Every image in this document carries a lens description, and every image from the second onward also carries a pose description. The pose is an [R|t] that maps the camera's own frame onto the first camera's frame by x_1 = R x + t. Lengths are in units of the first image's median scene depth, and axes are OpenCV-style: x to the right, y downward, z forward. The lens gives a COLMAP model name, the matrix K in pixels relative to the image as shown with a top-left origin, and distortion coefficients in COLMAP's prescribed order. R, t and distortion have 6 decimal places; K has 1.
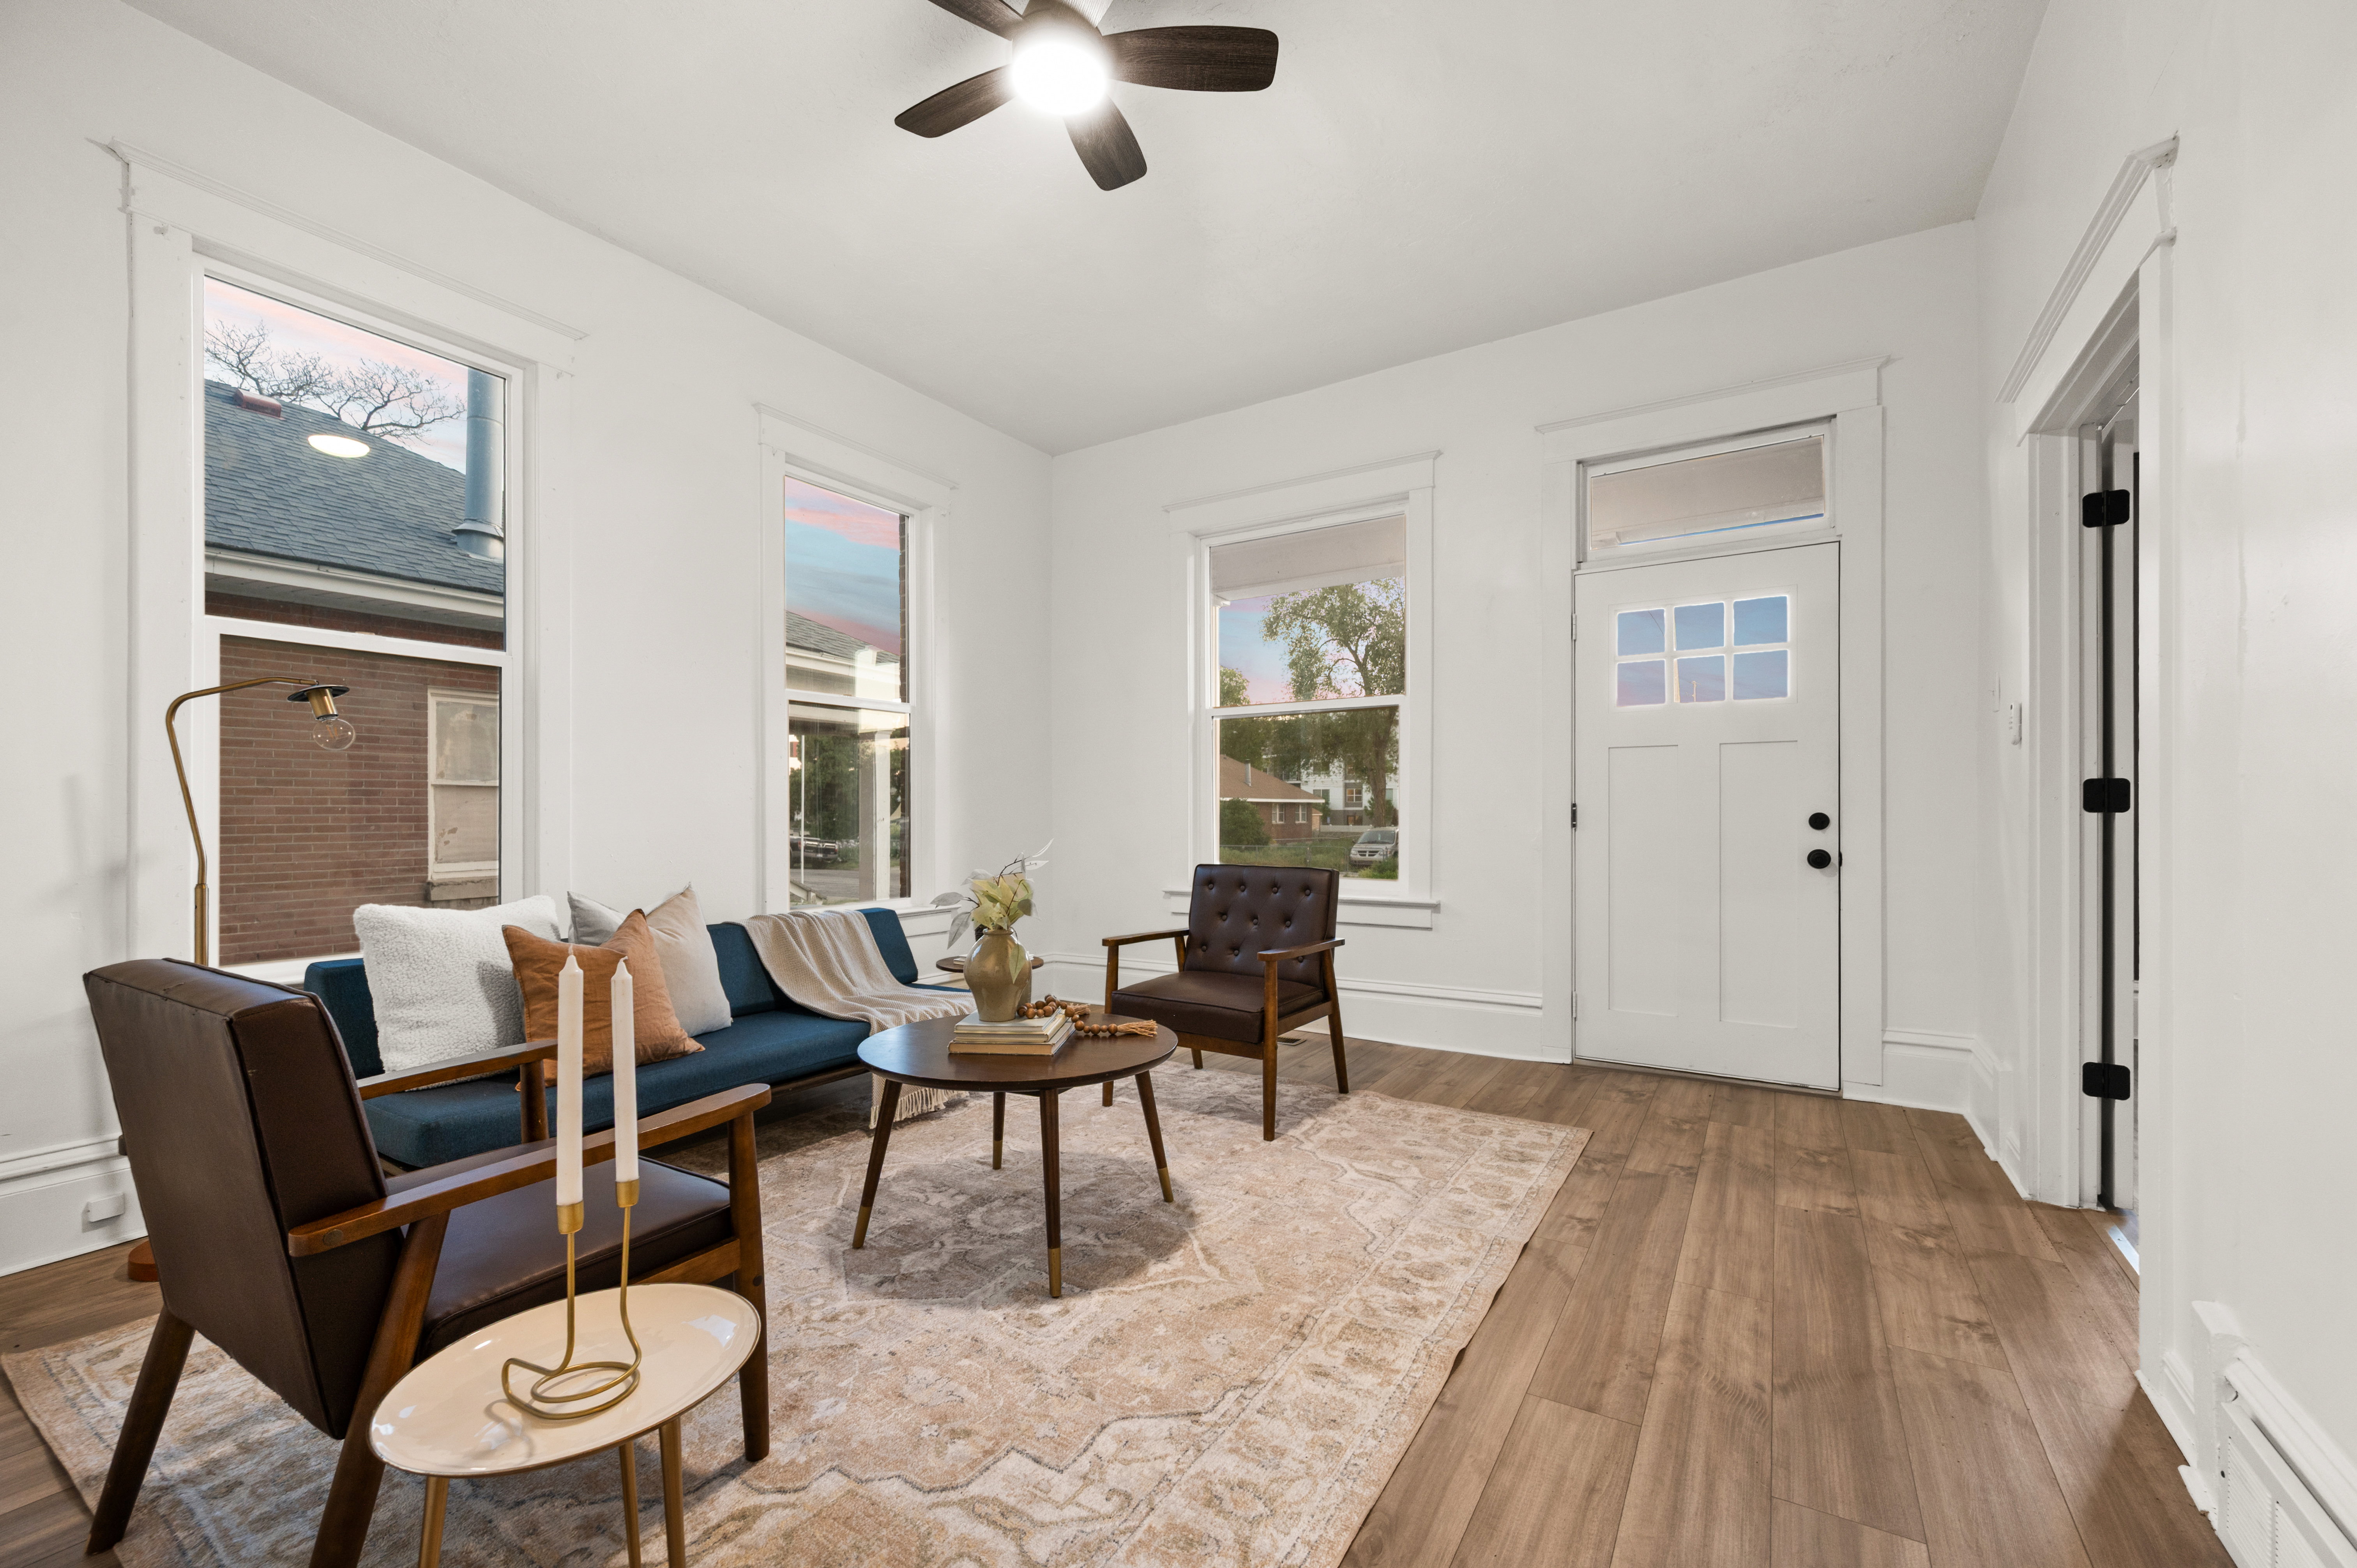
lens RADIAL K [[959.3, 0, 1180.5], [0, 959.3, 808.0], [0, 0, 1]] dist [-0.000713, -0.000175]
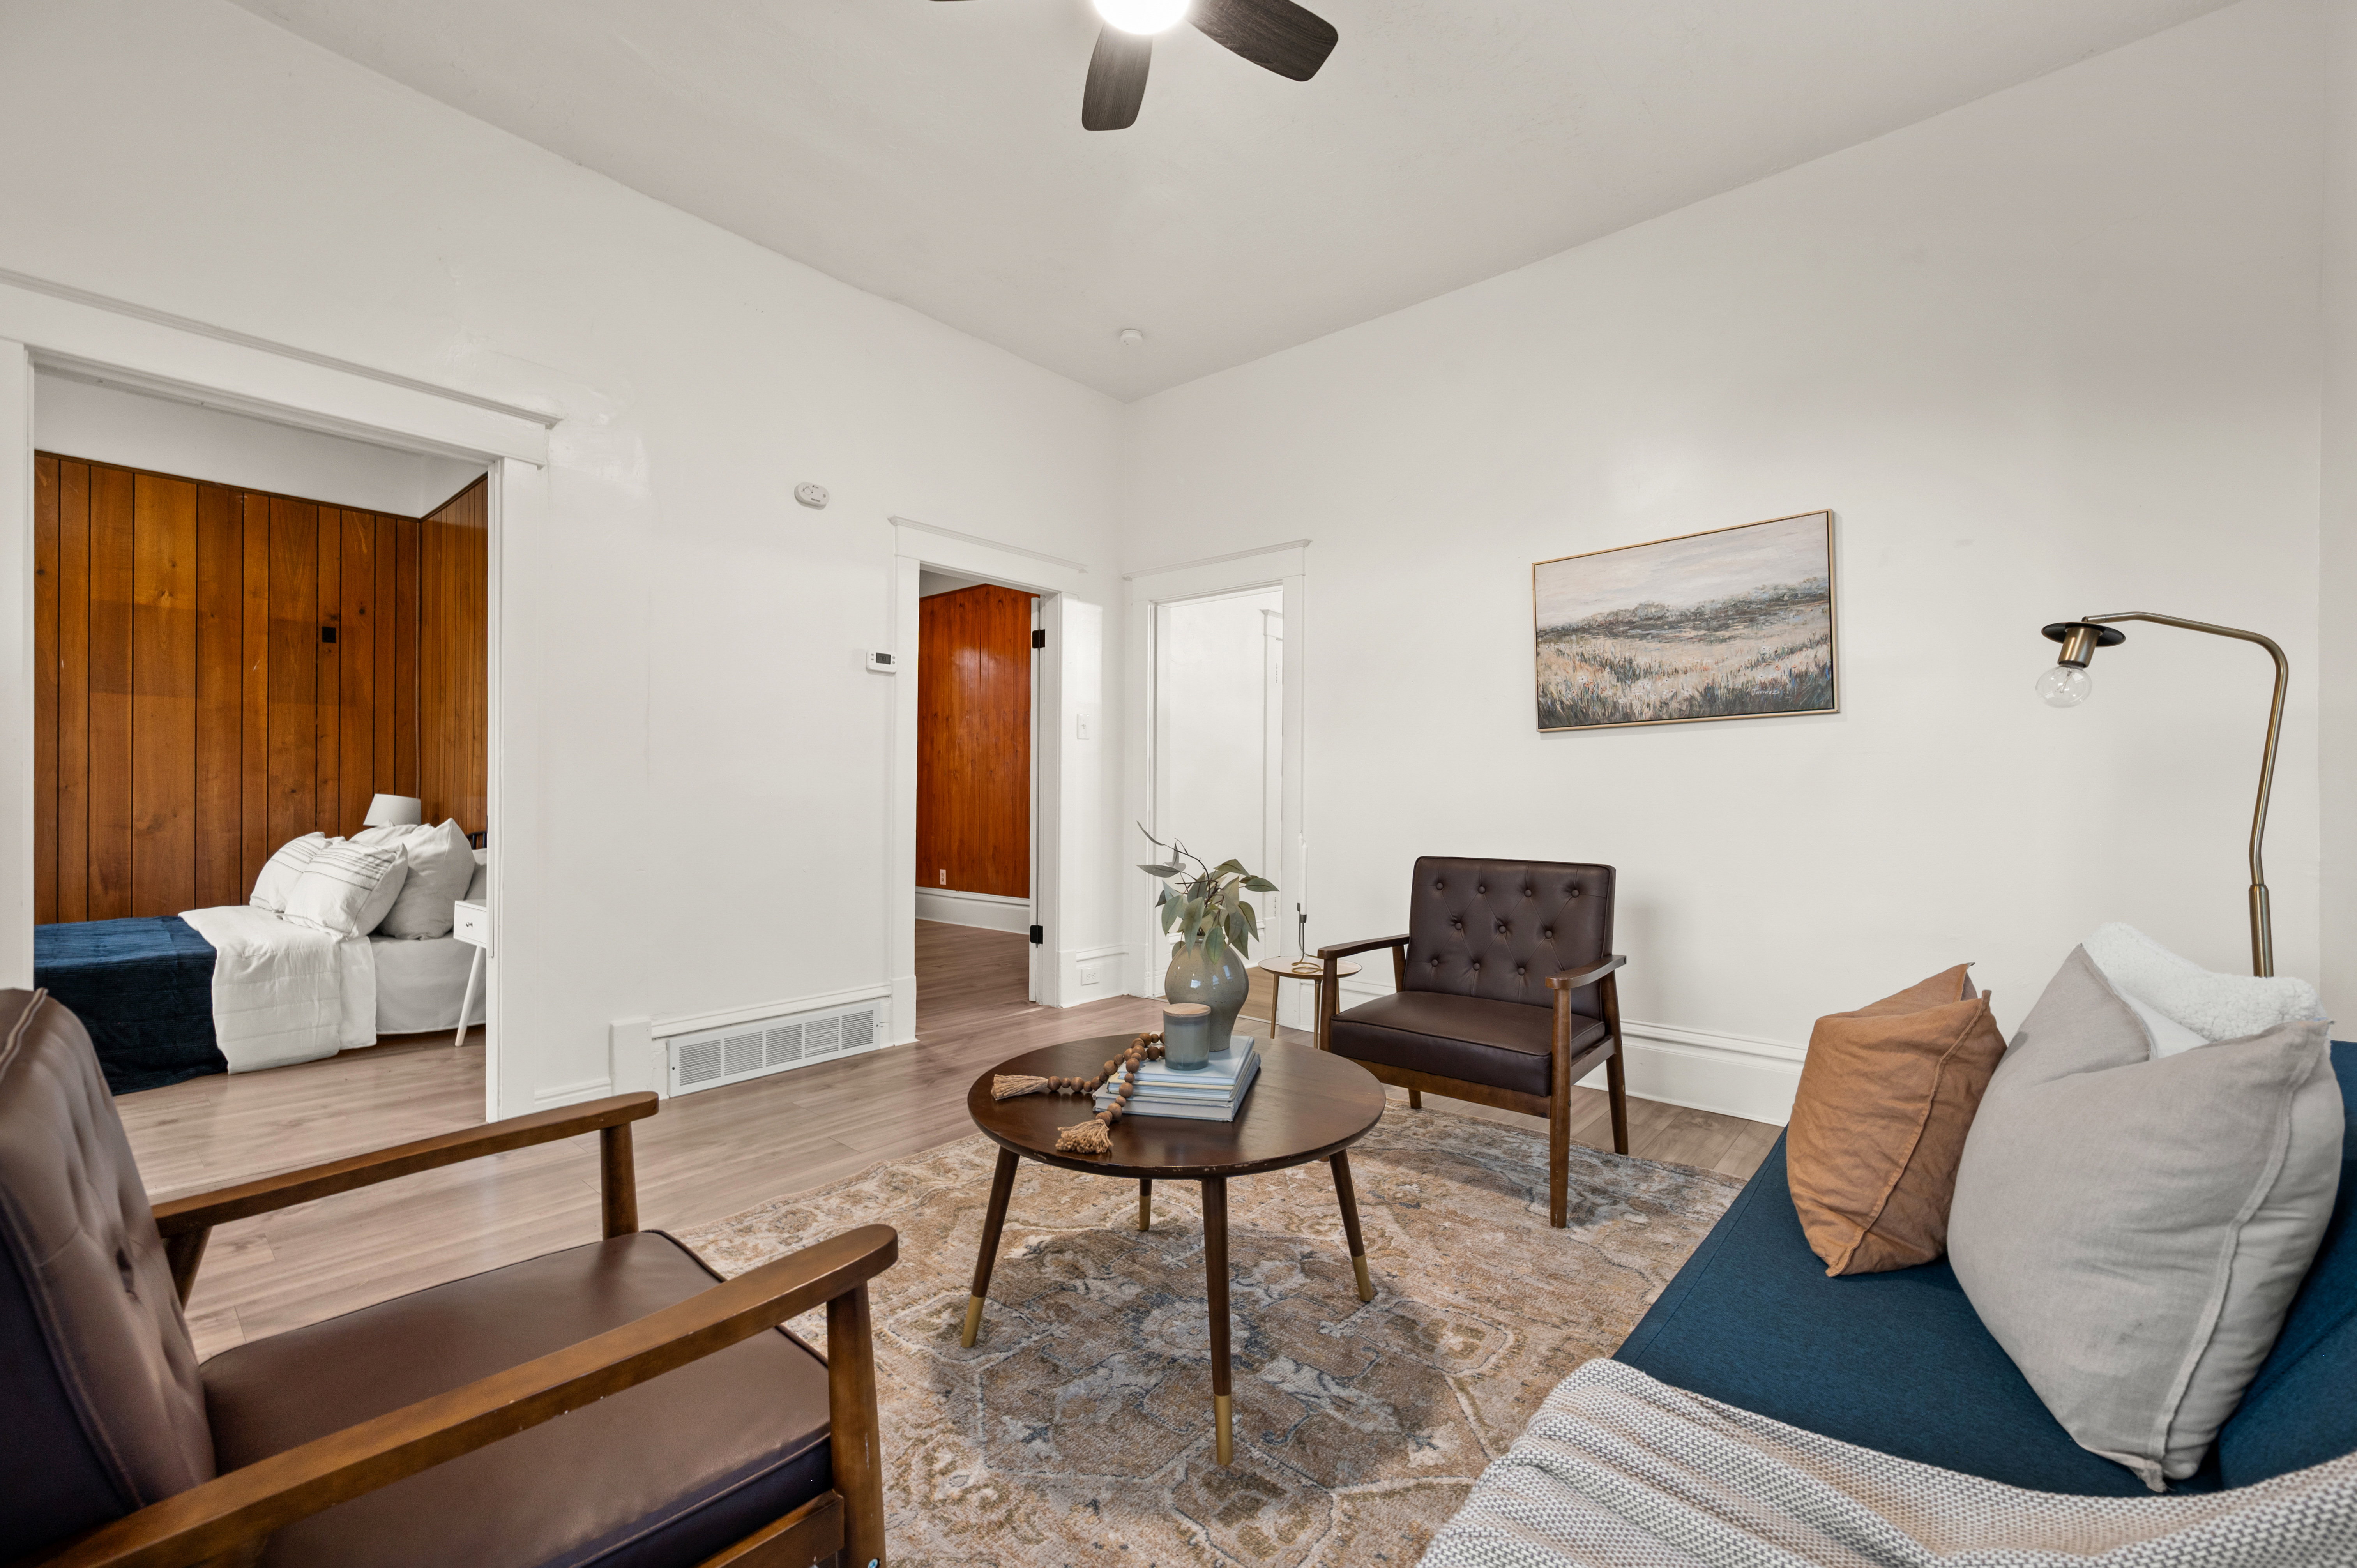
lens RADIAL K [[951.9, 0, 1181.7], [0, 951.9, 794.2], [0, 0, 1]] dist [-0.000593, -0.000102]
pose [[-0.989571, -0.001899, 0.144033, -0.194987], [-0.002815, 0.999977, -0.006158, 0.009134], [-0.144018, -0.006499, -0.989554, 1.232817]]
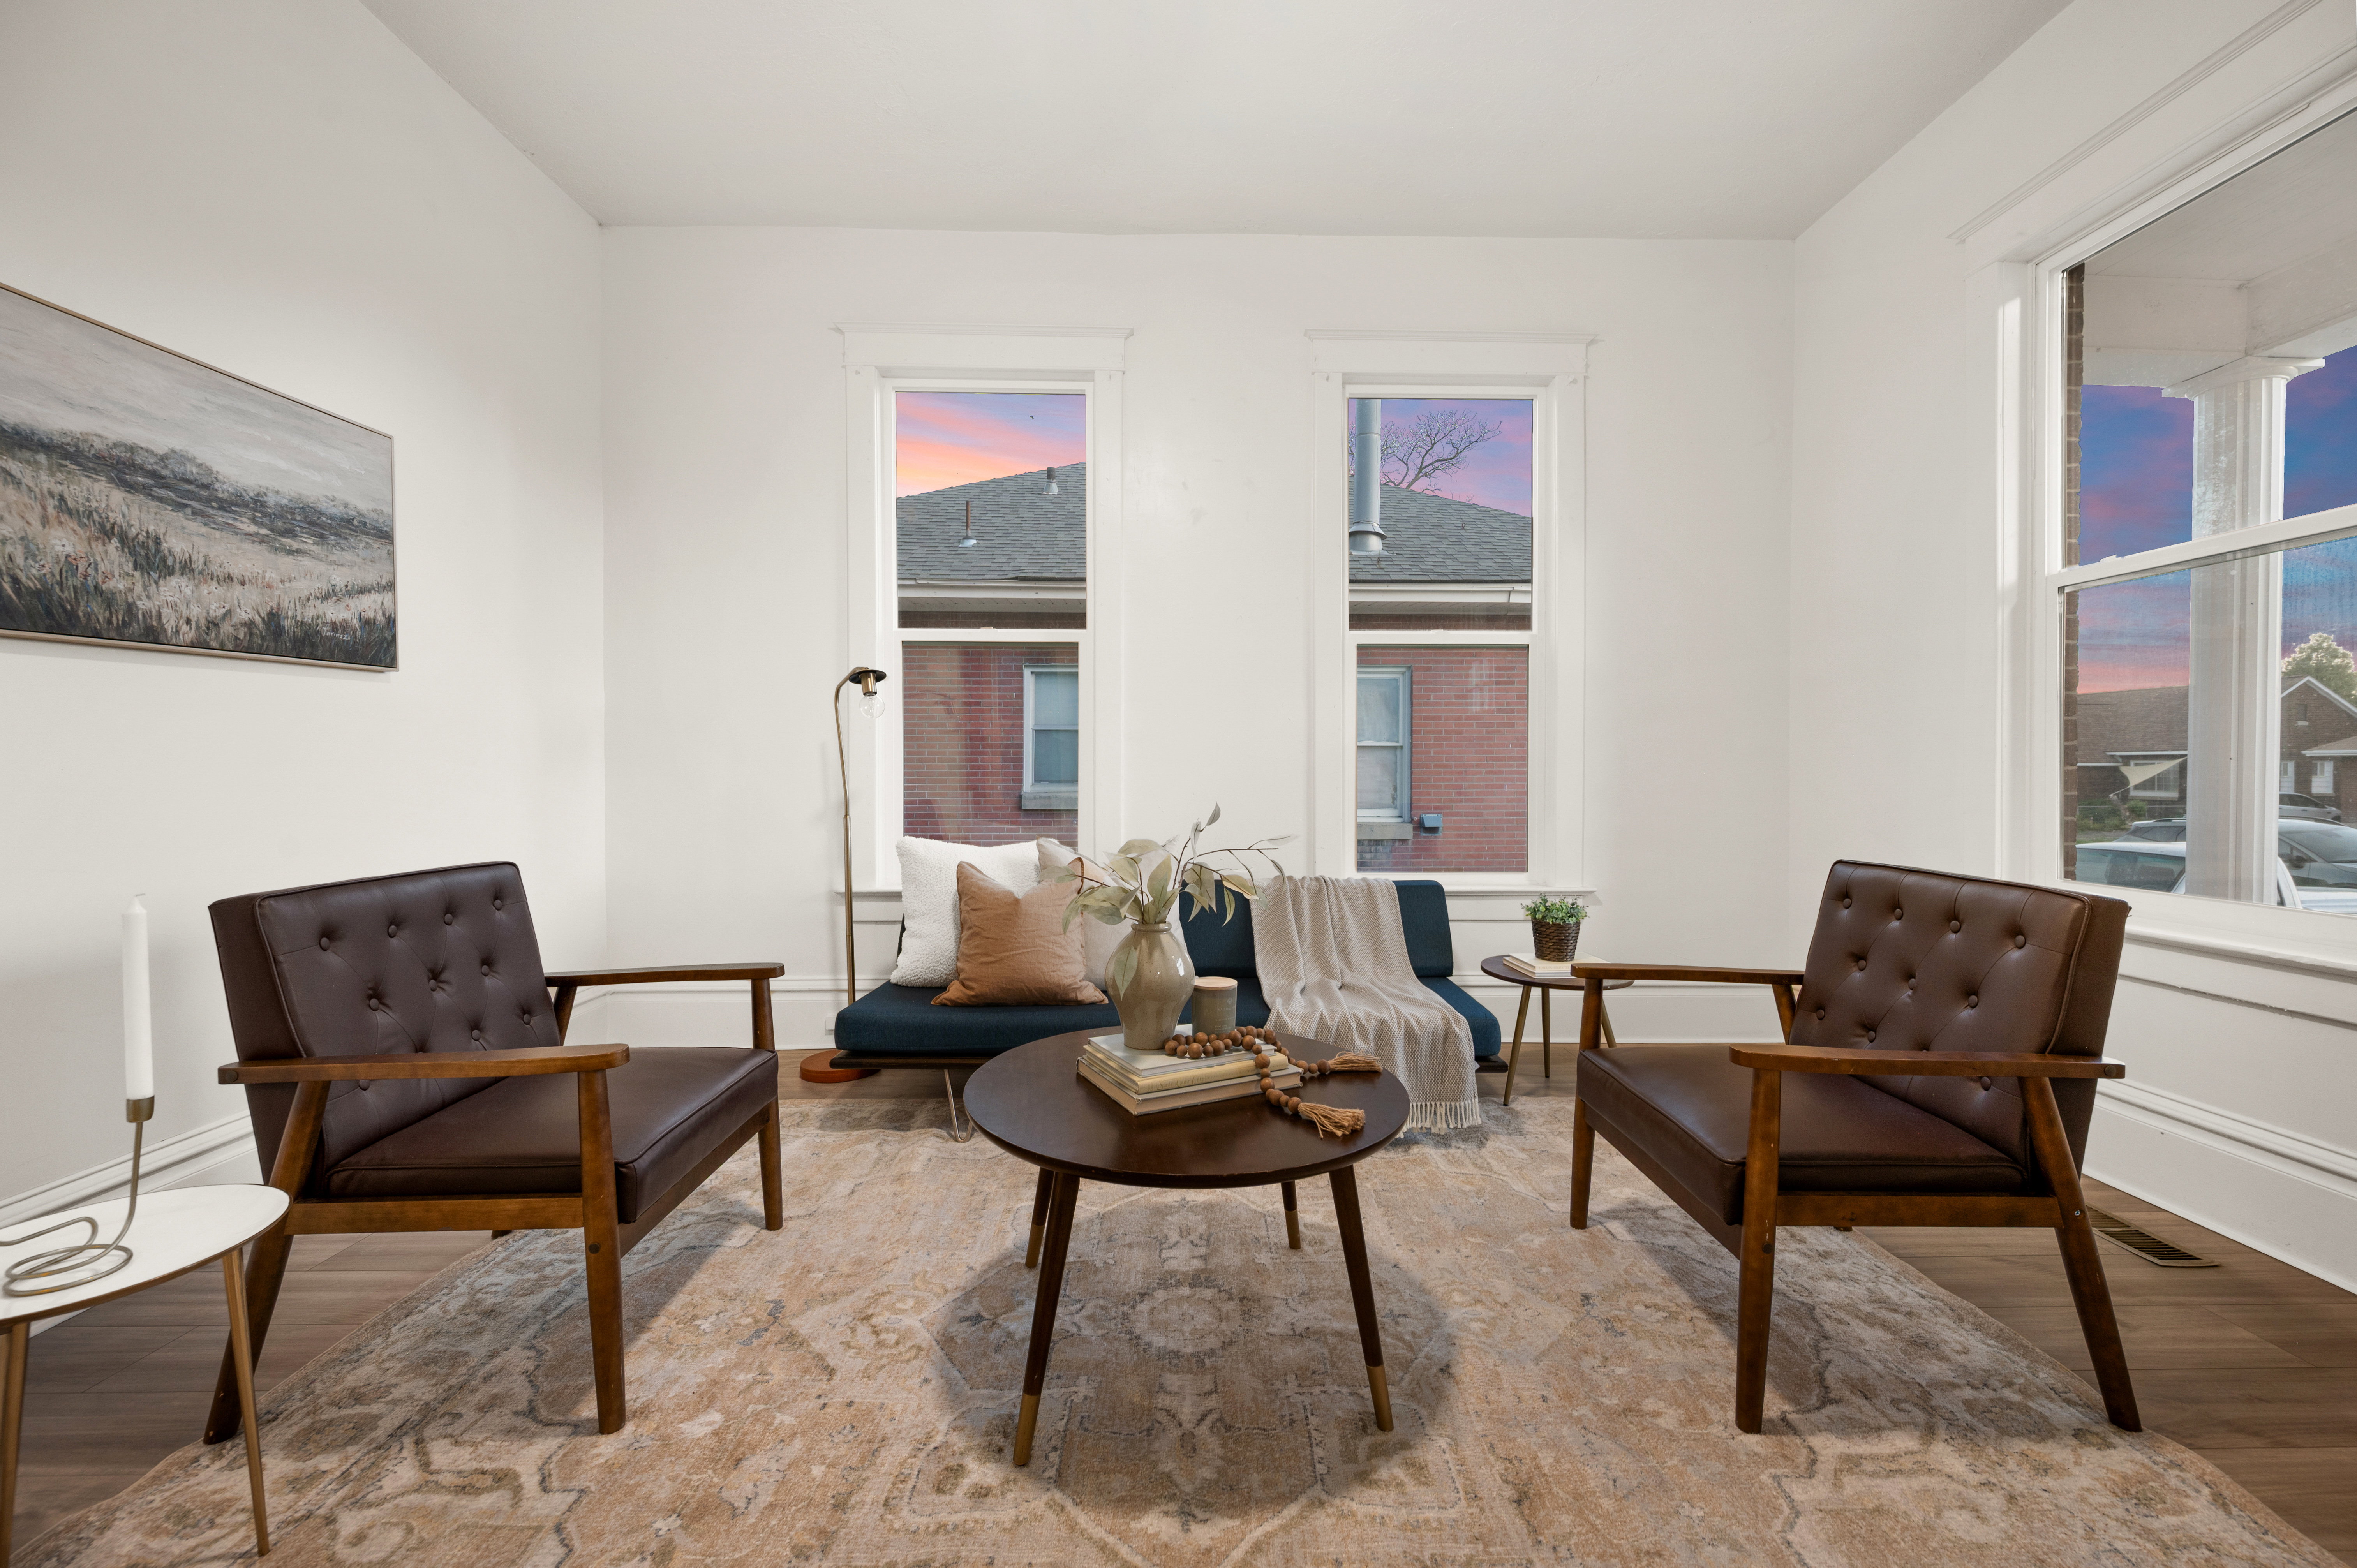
lens RADIAL K [[934.5, 0, 1185.9], [0, 934.5, 781.3], [0, 0, 1]] dist [-0.002393, 0.000261]
pose [[0.543394, 0.011738, -0.839396, 0.292522], [0.002809, 0.999871, 0.015801, 0.004551], [0.839473, -0.010944, 0.543291, 0.438736]]
